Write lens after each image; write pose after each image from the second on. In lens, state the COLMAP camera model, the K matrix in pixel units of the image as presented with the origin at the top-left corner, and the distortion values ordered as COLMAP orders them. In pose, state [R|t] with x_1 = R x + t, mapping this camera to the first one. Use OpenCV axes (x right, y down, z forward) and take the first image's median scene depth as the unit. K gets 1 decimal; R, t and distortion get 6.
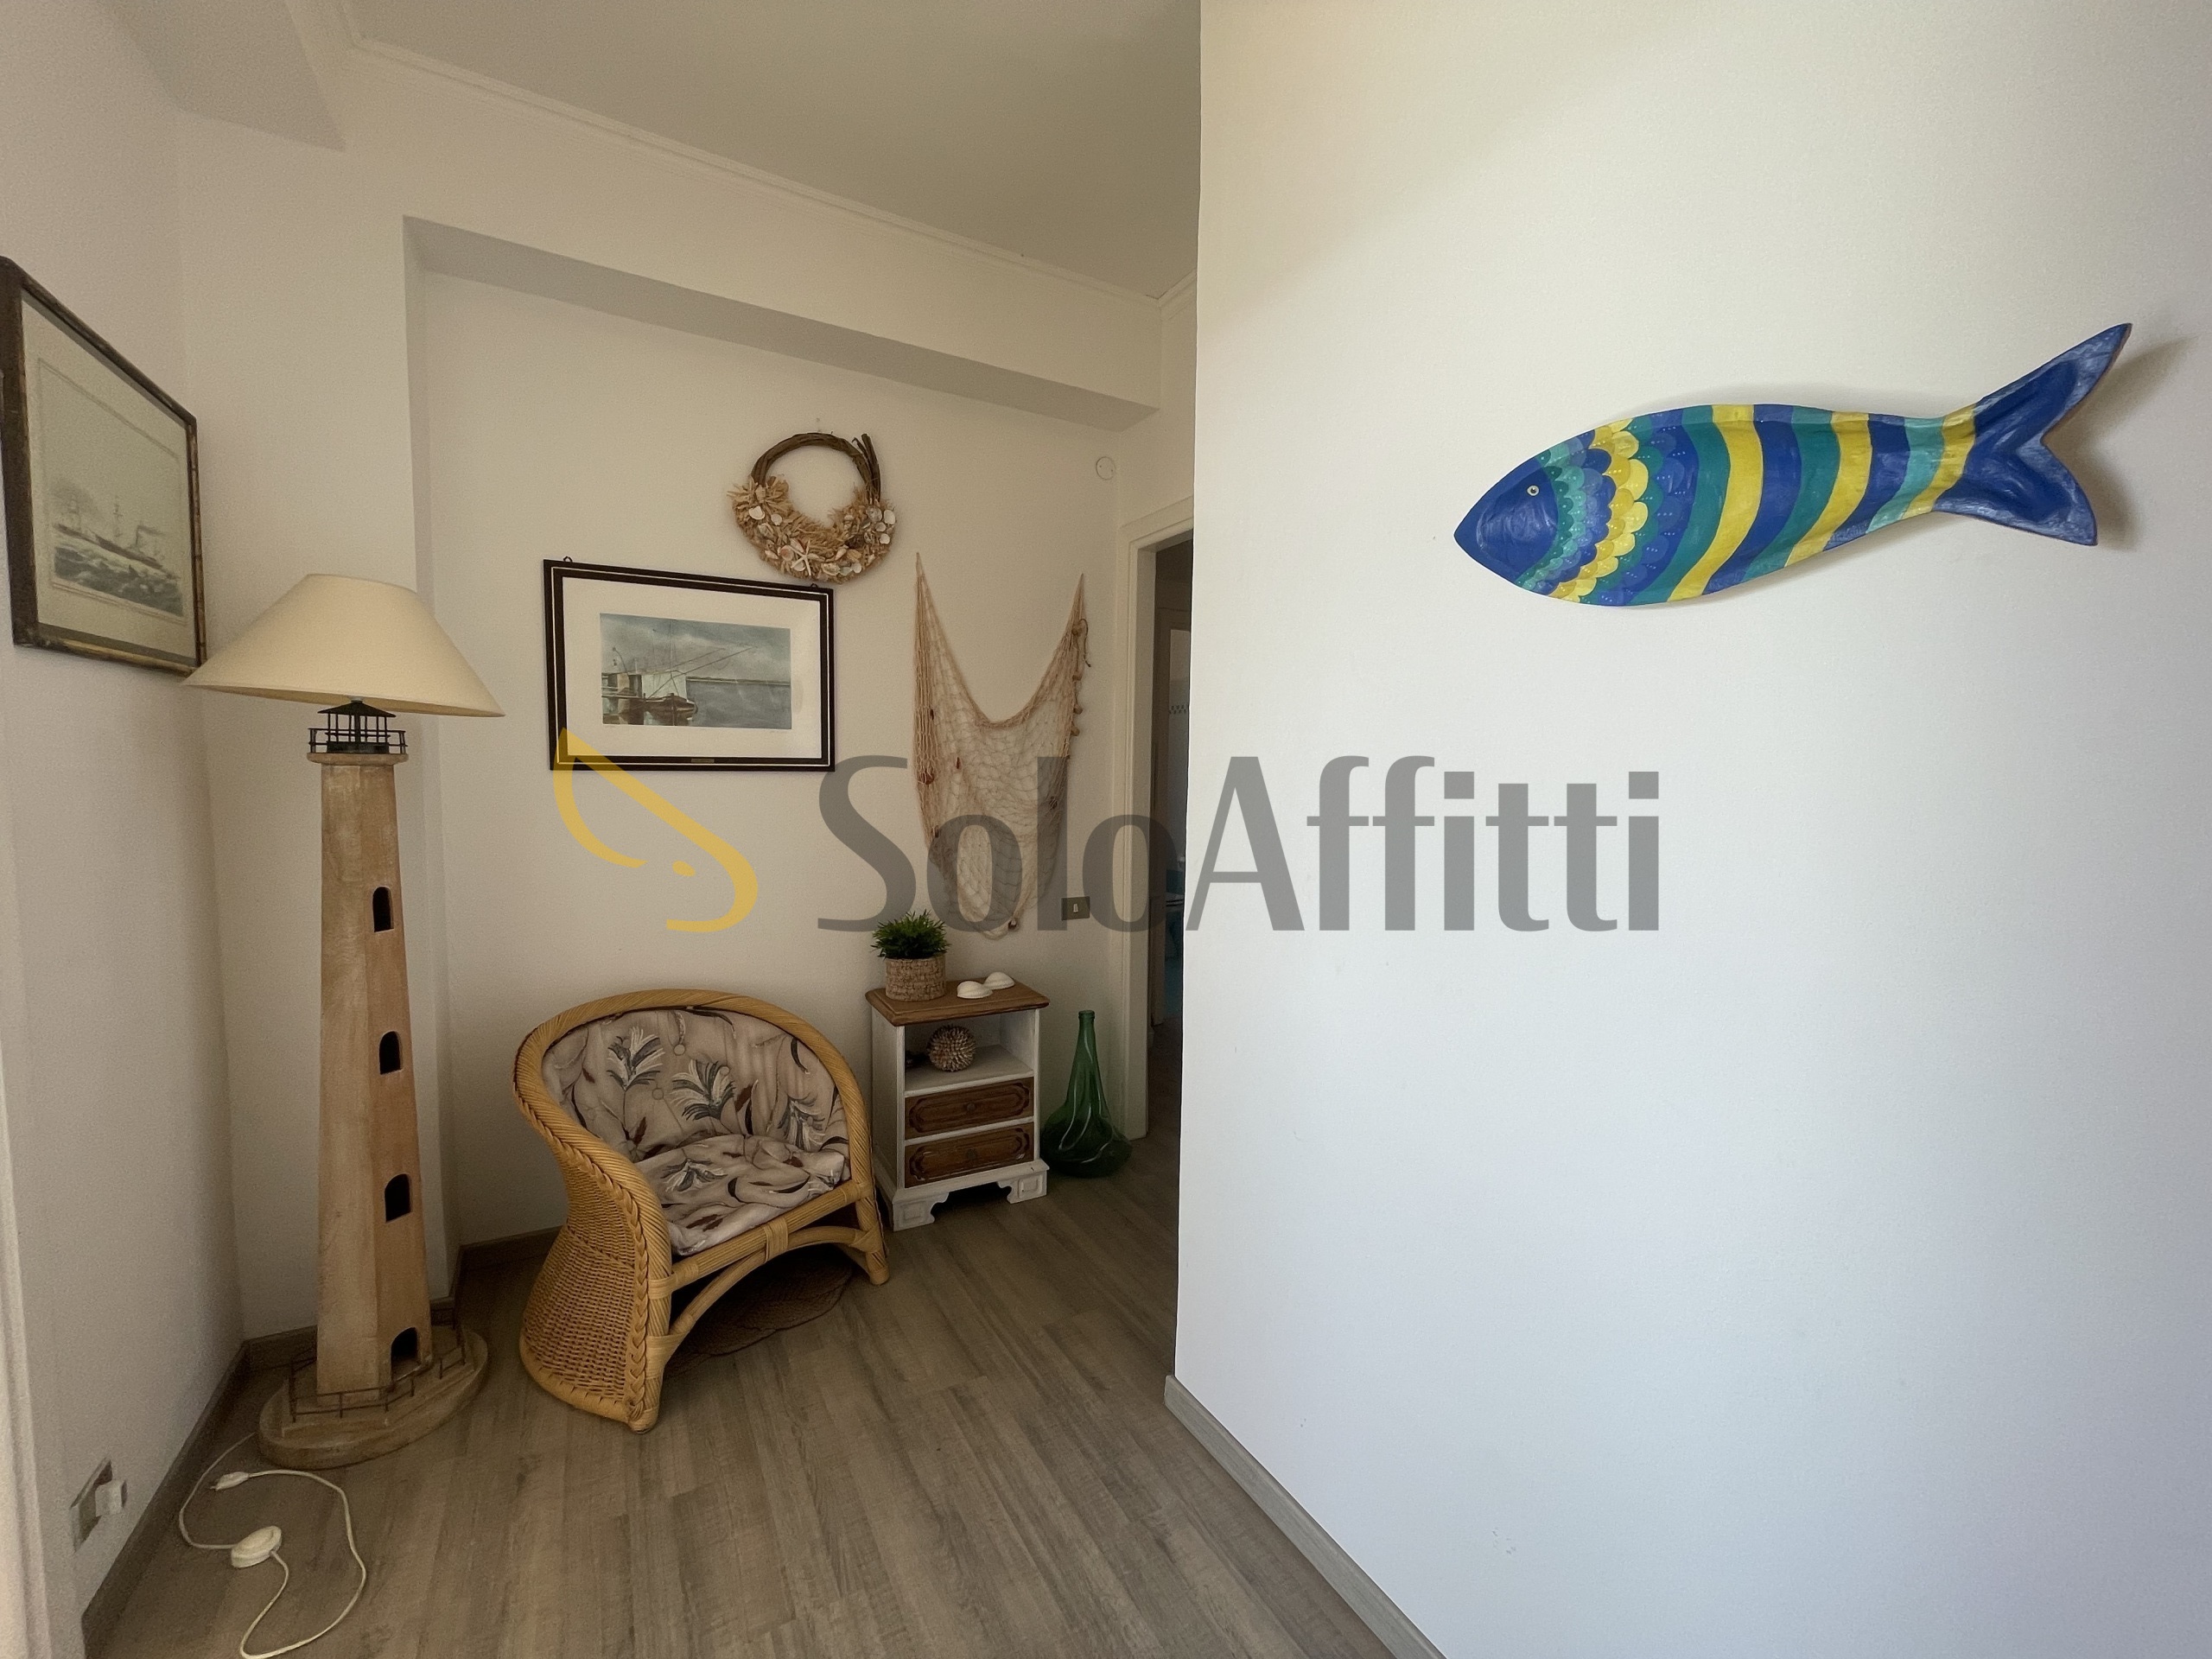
lens RADIAL K [[887.4, 0, 1100.8], [0, 887.4, 822.8], [0, 0, 1]] dist [-0.002375, 0.000369]
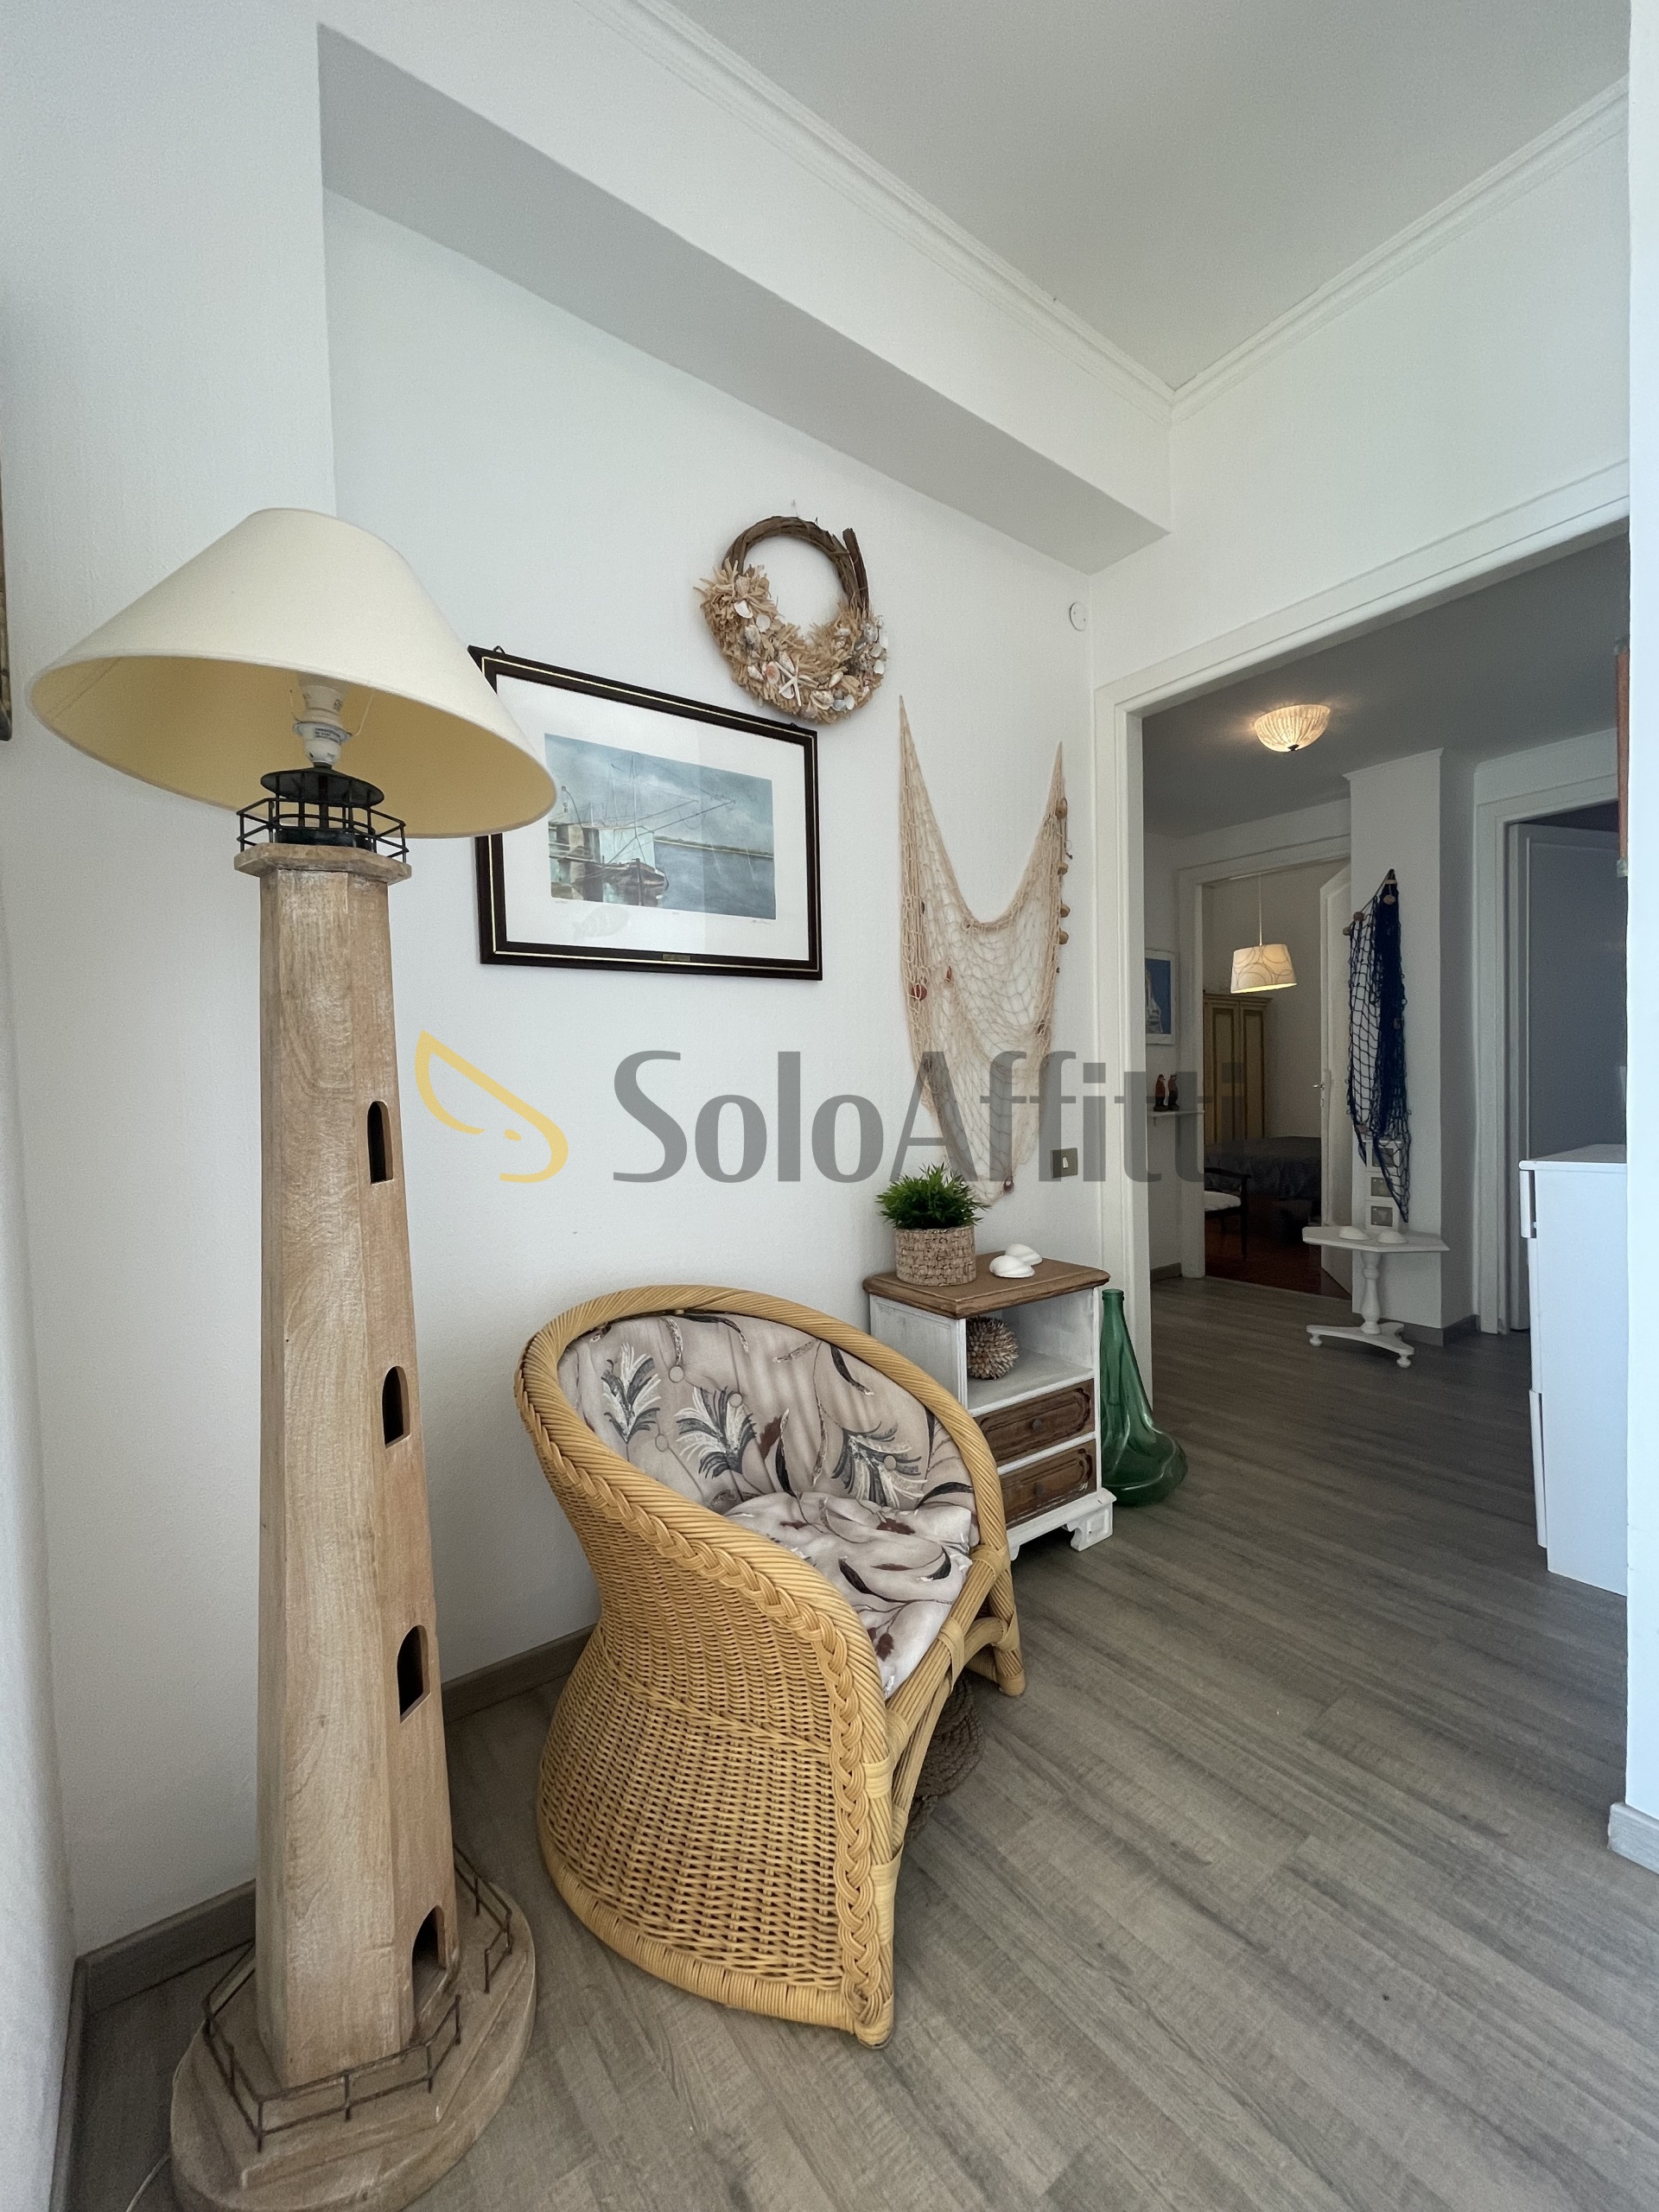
lens RADIAL K [[887.4, 0, 820.1], [0, 887.4, 1101.3], [0, 0, 1]] dist [-0.002375, 0.000369]
pose [[0.992679, -0.043104, 0.112826, -0.432264], [0.047115, 0.998340, -0.033132, 0.074538], [-0.111211, 0.038205, 0.993062, 0.304227]]
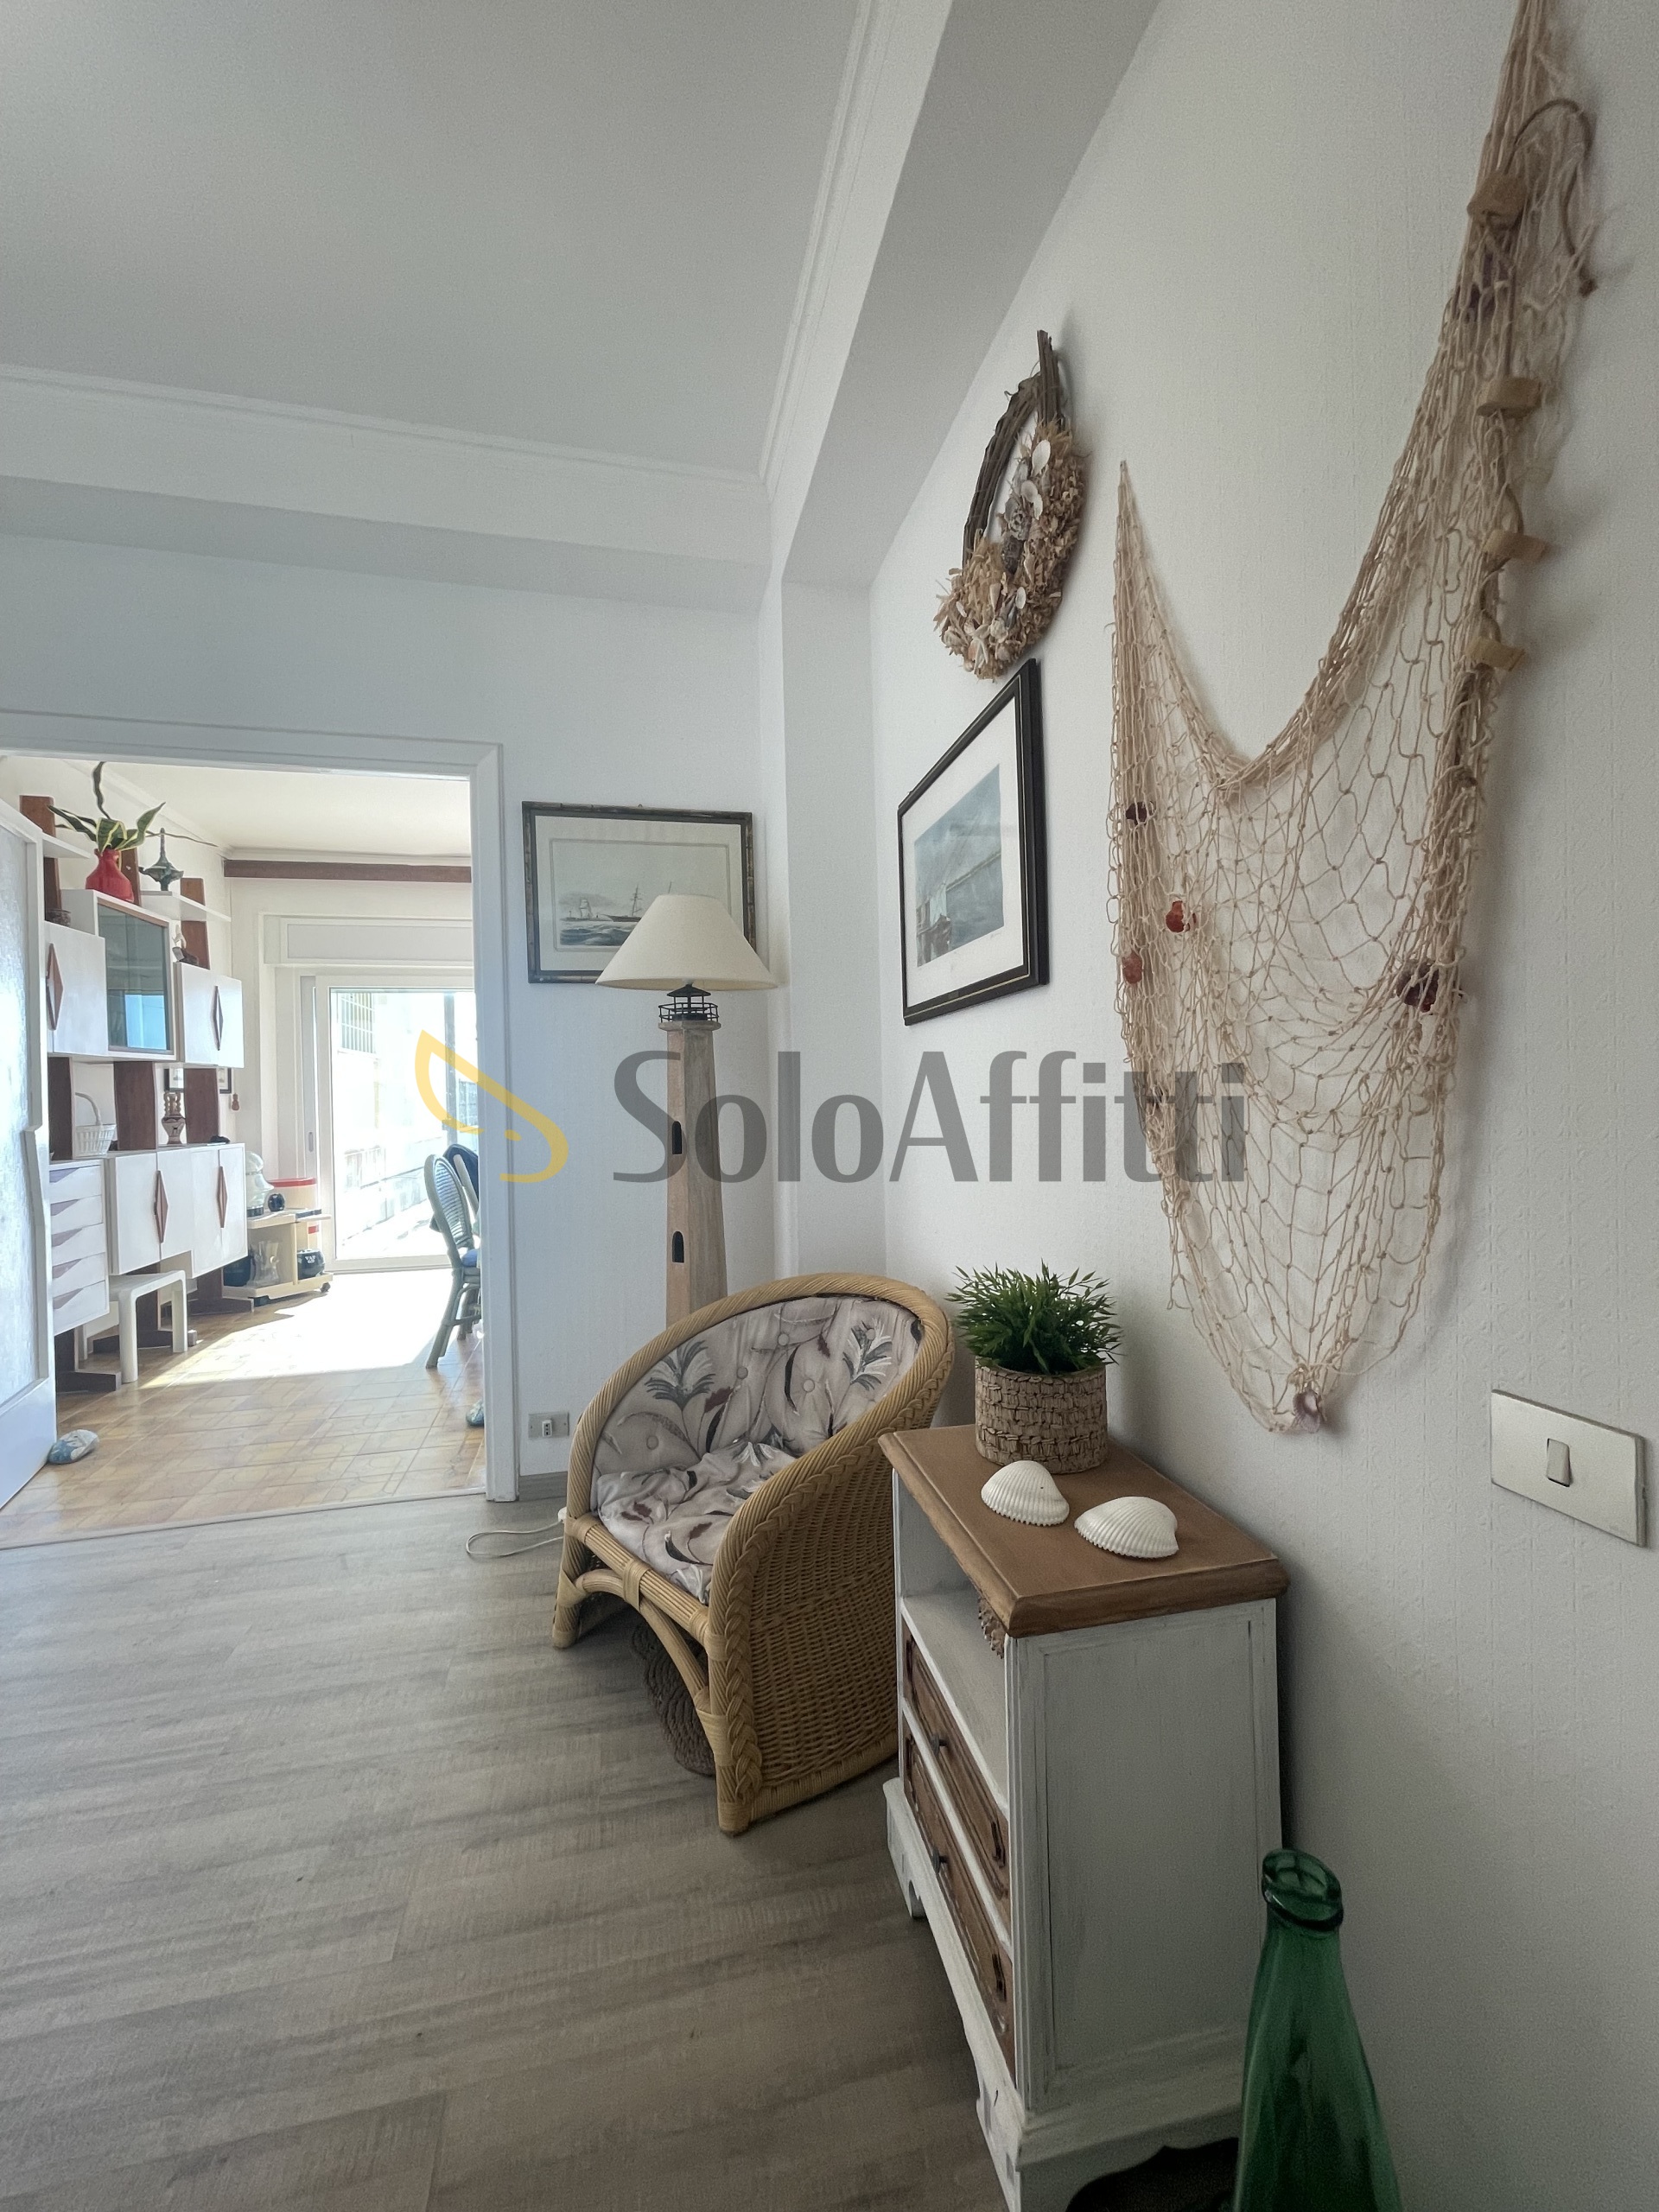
lens RADIAL K [[887.4, 0, 836.6], [0, 887.4, 1111.8], [0, 0, 1]] dist [-0.002375, 0.000369]
pose [[-0.291170, 0.002886, -0.956667, 0.288334], [-0.041606, 0.999011, 0.015677, 0.019863], [0.955766, 0.044368, -0.290762, 1.161613]]
